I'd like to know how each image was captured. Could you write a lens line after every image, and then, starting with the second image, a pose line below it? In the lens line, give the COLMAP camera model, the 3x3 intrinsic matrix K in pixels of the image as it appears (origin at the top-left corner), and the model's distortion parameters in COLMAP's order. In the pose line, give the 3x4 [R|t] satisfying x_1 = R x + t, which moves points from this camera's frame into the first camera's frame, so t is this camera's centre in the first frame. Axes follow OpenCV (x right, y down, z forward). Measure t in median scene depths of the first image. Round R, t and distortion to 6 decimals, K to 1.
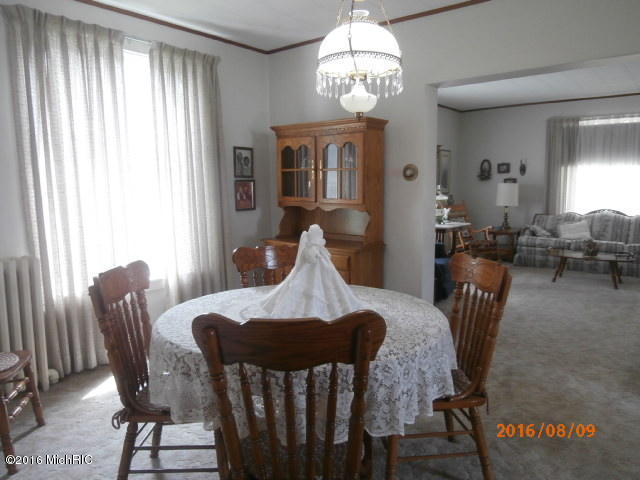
lens RADIAL K [[484.2, 0, 304.7], [0, 484.2, 231.7], [0, 0, 1]] dist [0.003657, 0.045054]
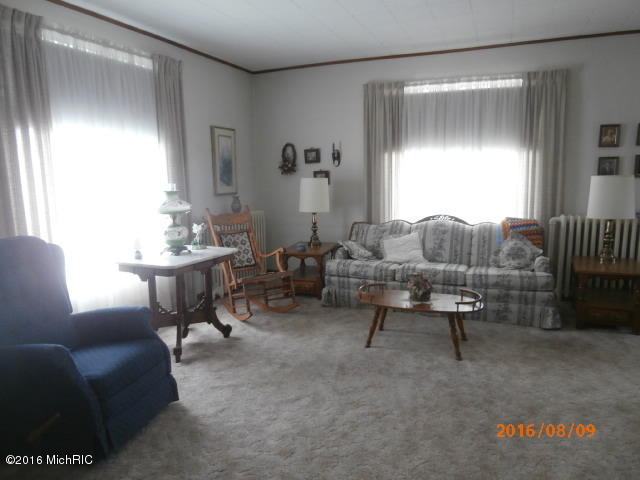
lens RADIAL K [[460.1, 0, 324.4], [0, 460.1, 237.2], [0, 0, 1]] dist [0.006084, 0.002800]
pose [[0.955573, -0.047609, 0.290883, 0.273252], [0.038146, 0.998545, 0.038121, -0.047093], [-0.292275, -0.025331, 0.955999, 0.433802]]
